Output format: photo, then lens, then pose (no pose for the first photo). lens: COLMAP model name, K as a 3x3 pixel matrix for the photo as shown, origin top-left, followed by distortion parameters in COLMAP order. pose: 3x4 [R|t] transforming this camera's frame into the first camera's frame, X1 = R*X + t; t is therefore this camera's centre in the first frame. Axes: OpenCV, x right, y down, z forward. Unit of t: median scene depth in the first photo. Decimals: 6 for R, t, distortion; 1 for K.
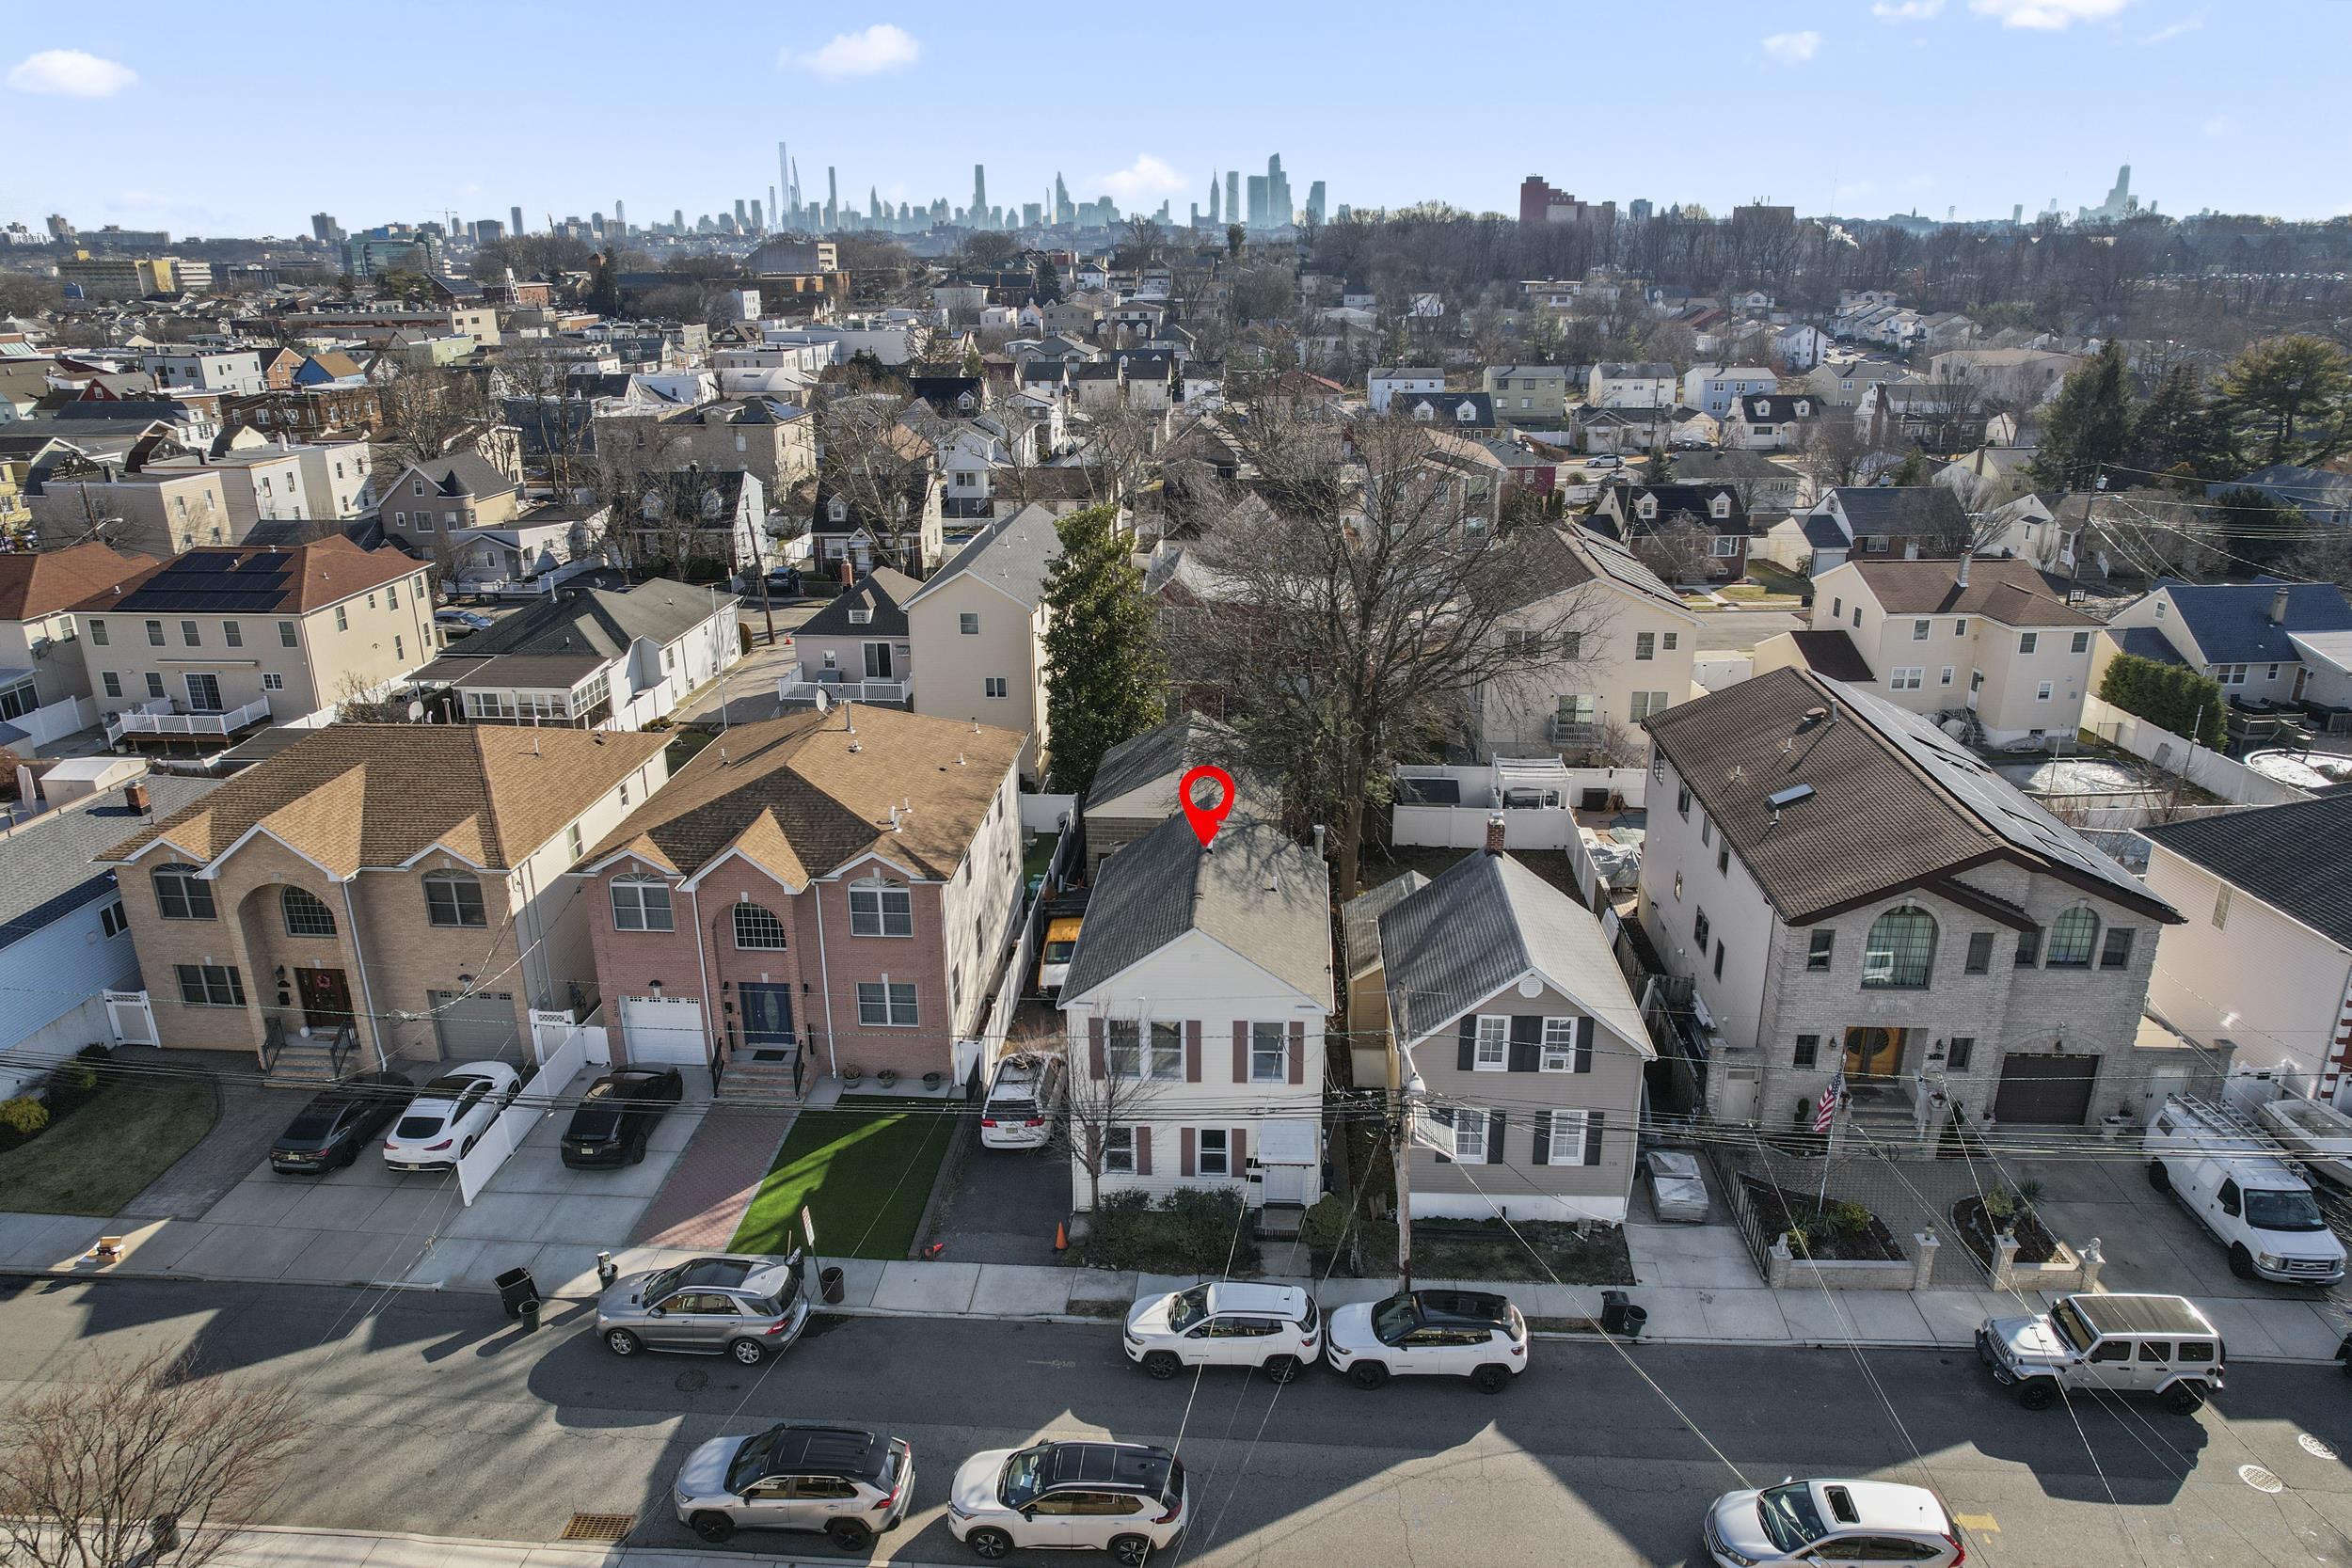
lens RADIAL K [[1566.0, 0, 1168.3], [0, 1566.0, 790.9], [0, 0, 1]] dist [-0.083904, 0.075281]
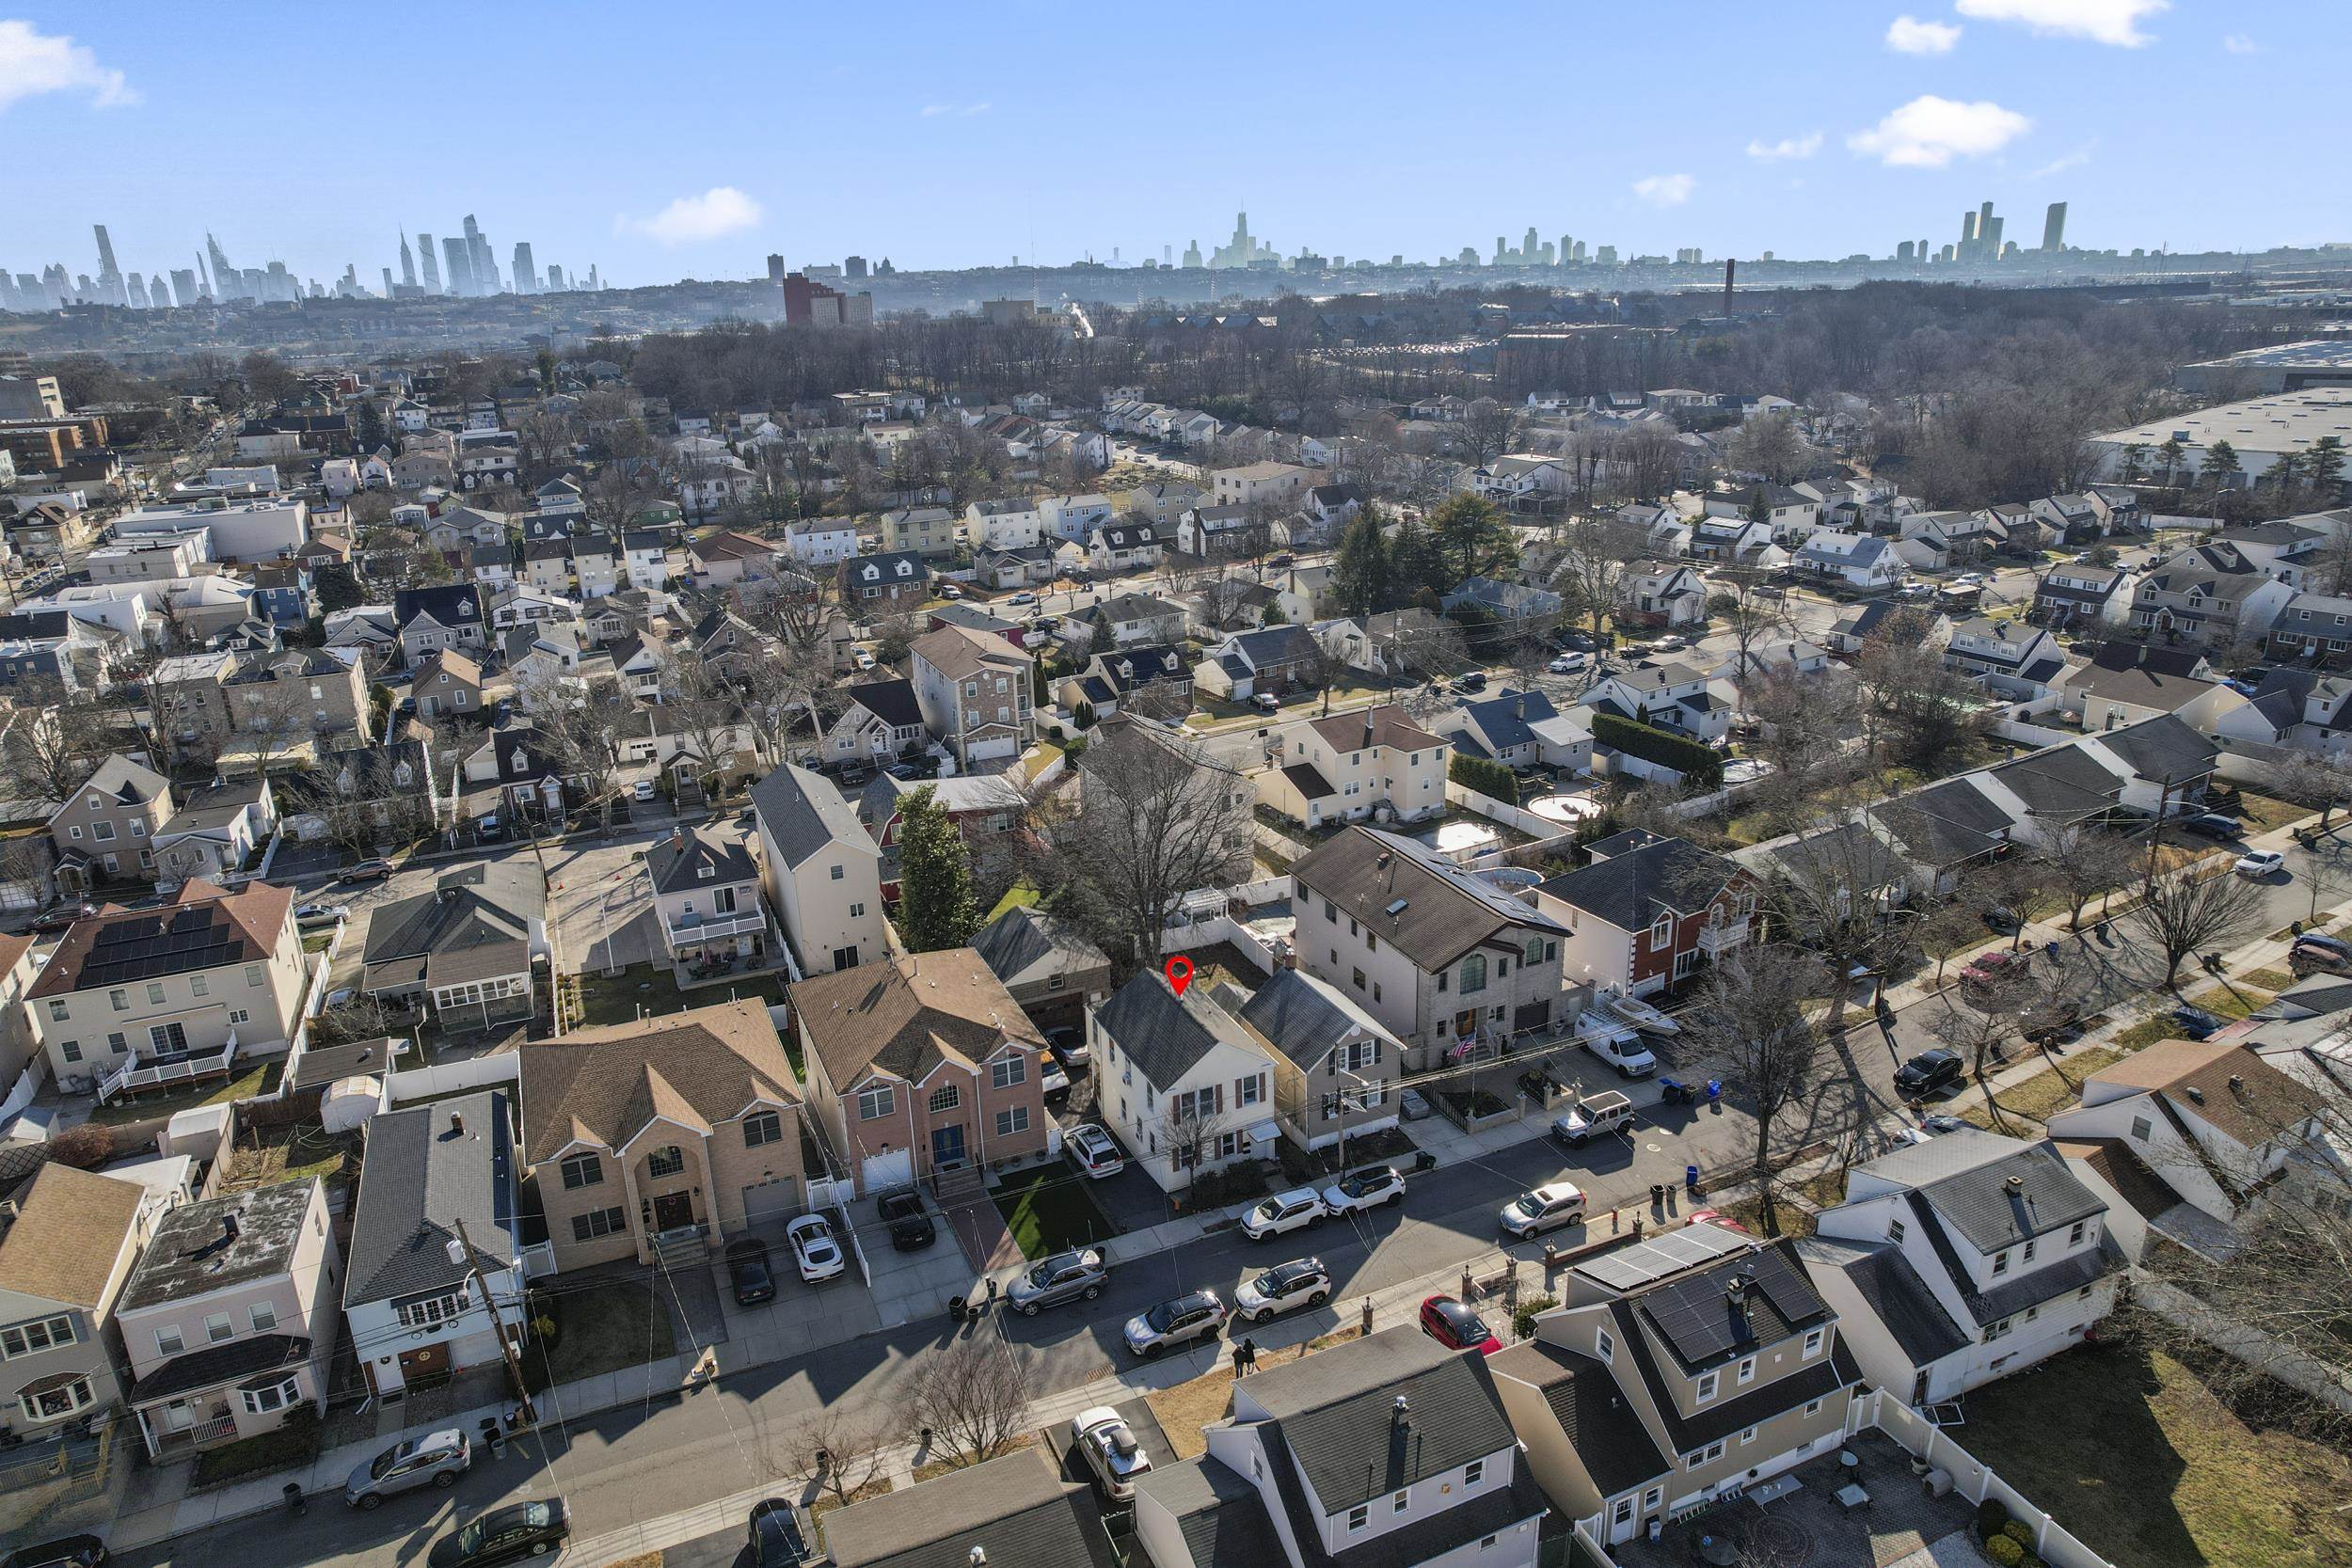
lens RADIAL K [[1566.0, 0, 1168.3], [0, 1566.0, 790.9], [0, 0, 1]] dist [-0.083904, 0.075281]
pose [[0.881071, -0.169749, 0.441474, -0.826263], [0.175173, 0.984116, 0.028797, -0.287079], [-0.439350, 0.051963, 0.896812, -0.798527]]
